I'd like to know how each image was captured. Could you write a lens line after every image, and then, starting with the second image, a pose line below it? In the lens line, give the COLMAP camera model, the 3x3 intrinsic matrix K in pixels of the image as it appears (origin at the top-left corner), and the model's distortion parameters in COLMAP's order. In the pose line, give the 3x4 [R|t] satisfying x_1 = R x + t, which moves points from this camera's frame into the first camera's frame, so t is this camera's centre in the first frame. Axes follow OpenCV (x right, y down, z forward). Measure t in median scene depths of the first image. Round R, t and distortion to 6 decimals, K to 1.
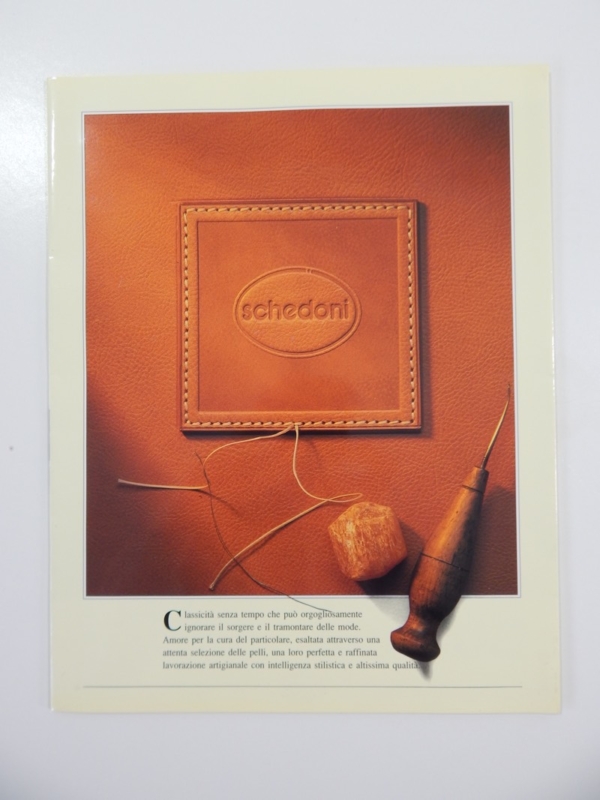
lens RADIAL K [[723.3, 0, 300.0], [0, 723.3, 400.0], [0, 0, 1]] dist [0.055346, -0.004468]
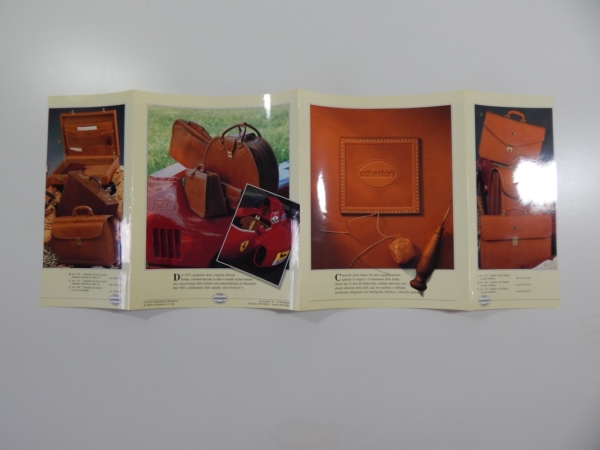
lens RADIAL K [[542.5, 0, 300.0], [0, 542.5, 225.0], [0, 0, 1]] dist [0.055346, -0.004468]
pose [[0.975217, 0.010639, -0.220994, 0.176807], [0.005770, 0.997280, 0.073474, -0.078900], [0.221175, -0.072928, 0.972504, -1.267529]]
